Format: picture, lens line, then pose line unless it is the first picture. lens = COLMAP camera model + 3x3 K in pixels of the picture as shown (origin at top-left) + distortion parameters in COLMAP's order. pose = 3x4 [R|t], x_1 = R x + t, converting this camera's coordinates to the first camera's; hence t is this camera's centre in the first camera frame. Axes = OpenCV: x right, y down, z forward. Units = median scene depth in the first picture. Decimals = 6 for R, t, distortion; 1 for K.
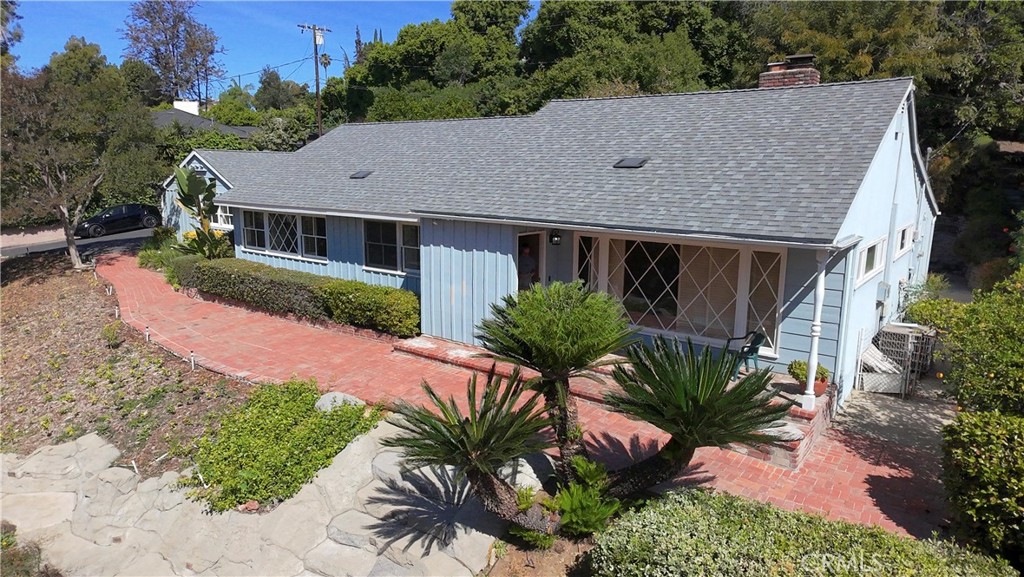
lens RADIAL K [[645.0, 0, 512.0], [0, 645.0, 288.5], [0, 0, 1]] dist [0.004178, -0.001939]
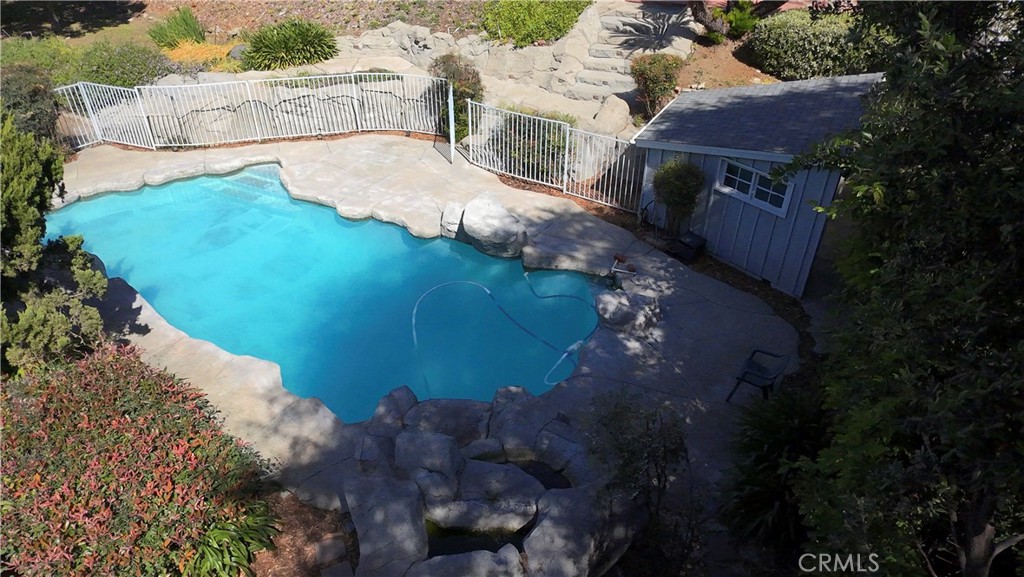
lens RADIAL K [[645.0, 0, 512.0], [0, 645.0, 288.5], [0, 0, 1]] dist [0.004178, -0.001939]
pose [[0.996316, -0.049784, 0.069829, -0.250640], [0.016749, 0.911533, 0.410885, 0.086102], [-0.084107, -0.408201, 0.909009, -0.350271]]
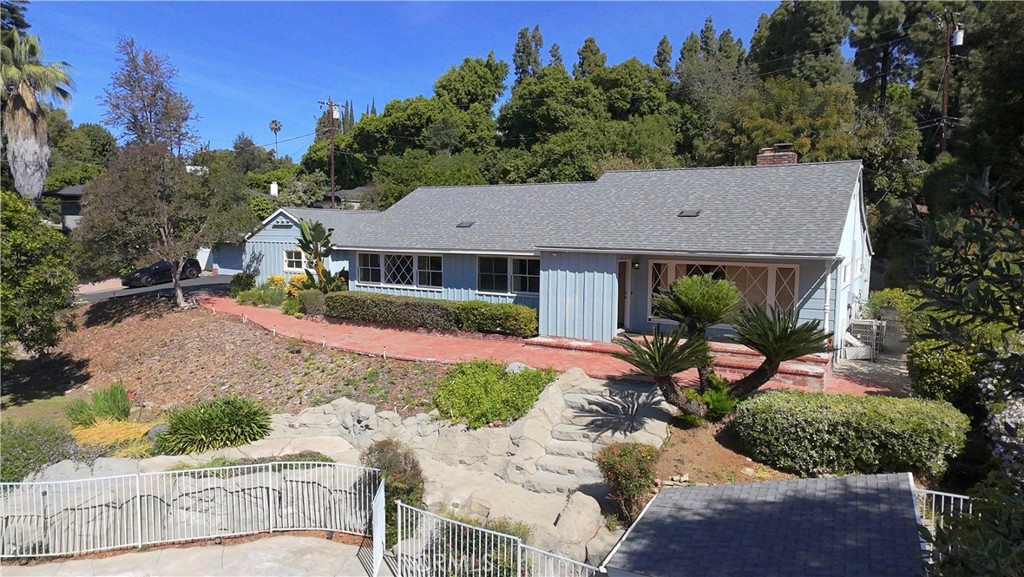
lens RADIAL K [[645.0, 0, 512.0], [0, 645.0, 288.5], [0, 0, 1]] dist [0.004178, -0.001939]
pose [[0.994906, -0.009617, 0.100348, -0.203613], [0.019171, 0.995322, -0.094687, 0.061452], [-0.098968, 0.096128, 0.990437, -0.233664]]
